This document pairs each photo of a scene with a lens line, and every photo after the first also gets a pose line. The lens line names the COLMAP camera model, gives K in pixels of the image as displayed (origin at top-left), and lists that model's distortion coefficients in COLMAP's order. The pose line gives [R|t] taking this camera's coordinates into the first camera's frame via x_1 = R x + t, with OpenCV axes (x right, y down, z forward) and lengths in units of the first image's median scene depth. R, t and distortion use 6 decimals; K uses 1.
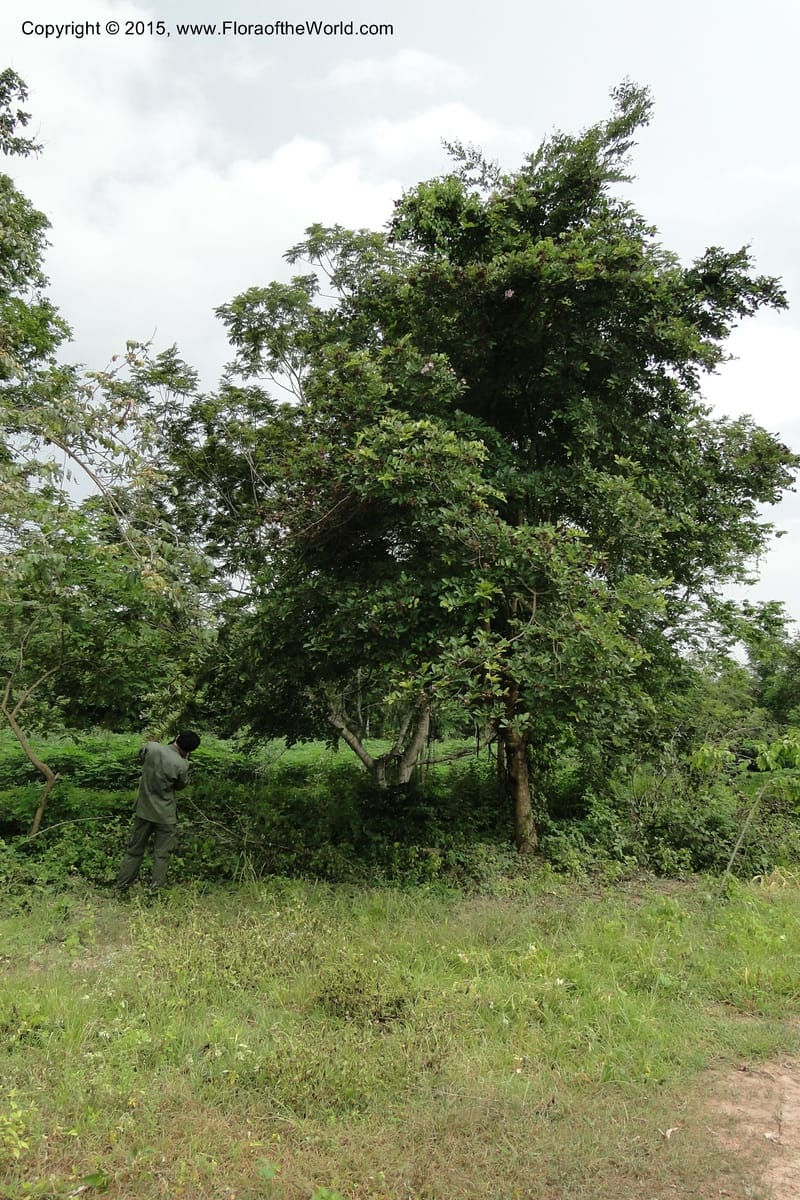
lens RADIAL K [[990.6, 0, 402.5], [0, 990.6, 594.0], [0, 0, 1]] dist [0.001878, 0.004459]
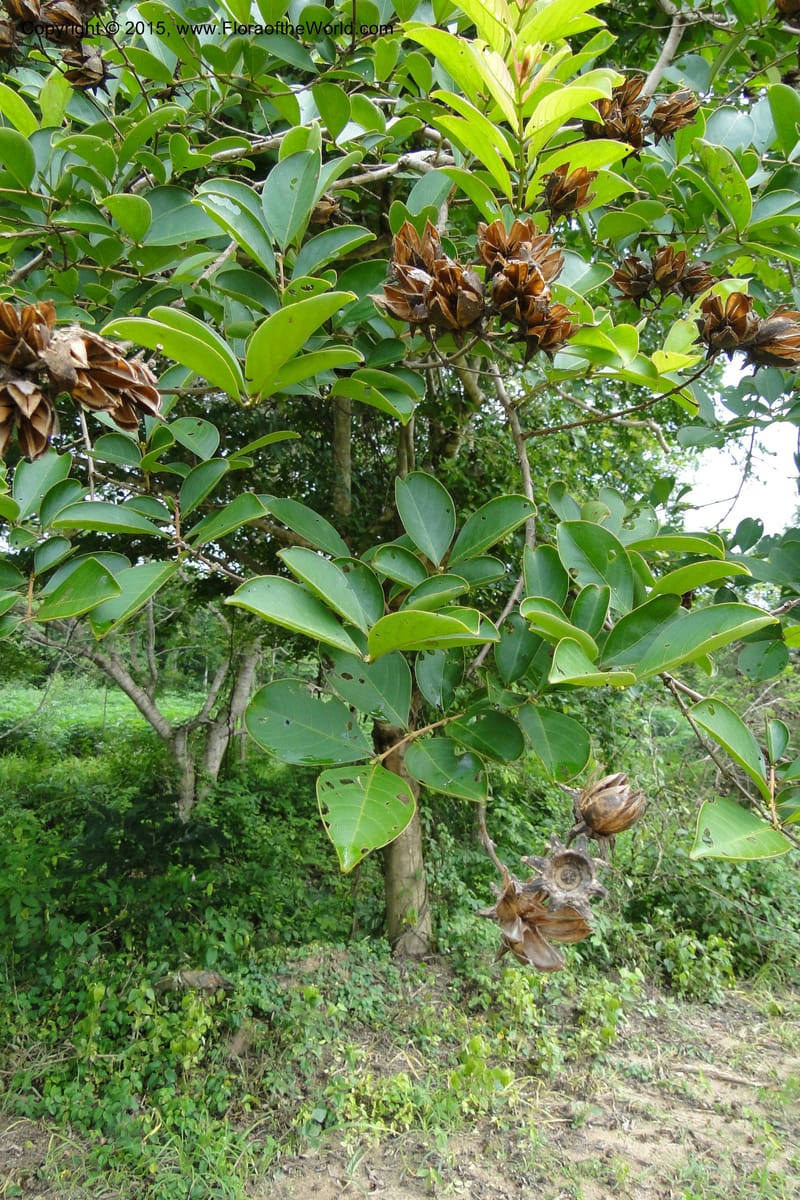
lens RADIAL K [[990.6, 0, 402.5], [0, 990.6, 594.0], [0, 0, 1]] dist [0.001878, 0.004459]
pose [[0.988167, 0.034582, 0.149434, 0.044574], [-0.041359, 0.998241, 0.042484, 0.068280], [-0.147701, -0.048162, 0.987859, 0.534881]]
